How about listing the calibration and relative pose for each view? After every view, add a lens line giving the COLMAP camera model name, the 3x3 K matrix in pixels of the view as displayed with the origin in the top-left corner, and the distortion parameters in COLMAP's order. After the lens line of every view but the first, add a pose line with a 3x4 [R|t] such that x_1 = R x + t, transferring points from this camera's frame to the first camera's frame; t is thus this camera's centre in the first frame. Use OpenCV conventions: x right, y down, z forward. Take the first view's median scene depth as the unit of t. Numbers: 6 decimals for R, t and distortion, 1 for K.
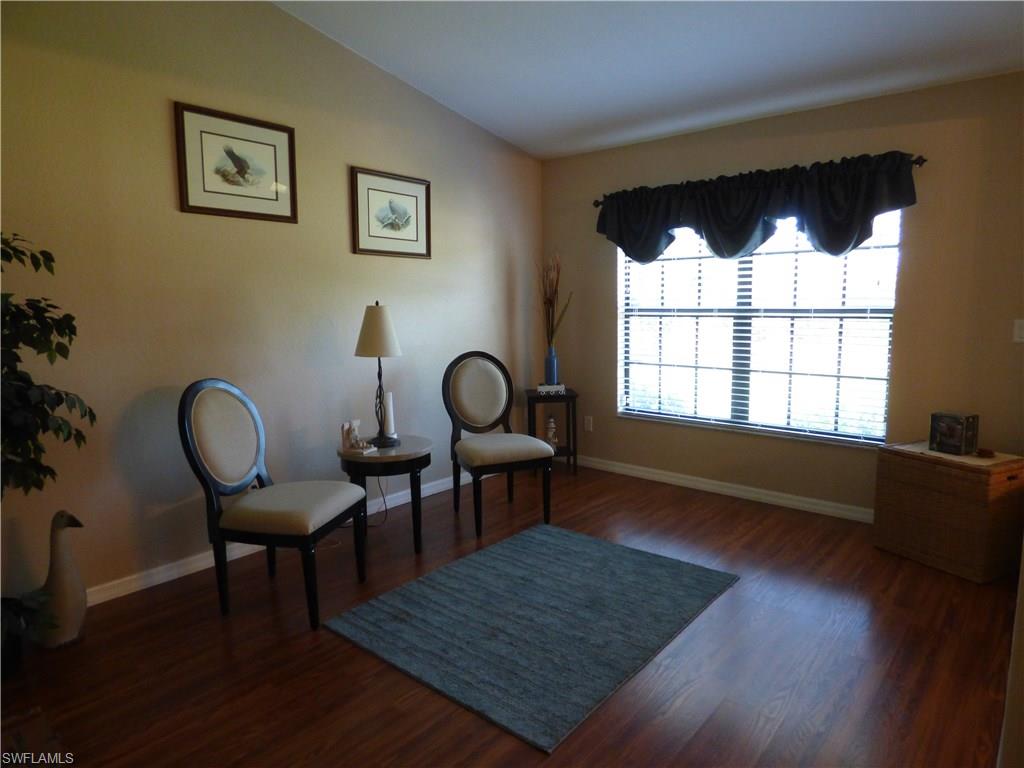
lens RADIAL K [[630.2, 0, 513.6], [0, 630.2, 378.1], [0, 0, 1]] dist [-0.000980, -0.000822]
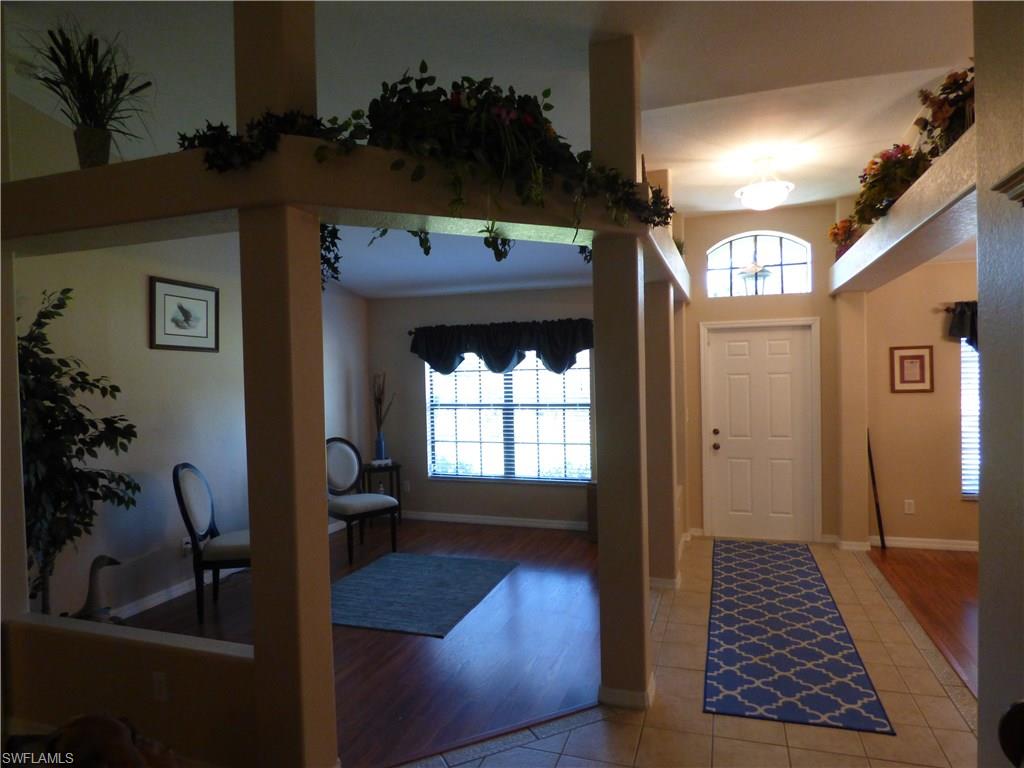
lens RADIAL K [[630.2, 0, 513.5], [0, 630.2, 384.1], [0, 0, 1]] dist [-0.000980, -0.000822]
pose [[0.924822, -0.007260, 0.380331, -0.241591], [0.051796, 0.992909, -0.106996, 0.011488], [-0.376857, 0.118652, 0.918641, -0.499017]]
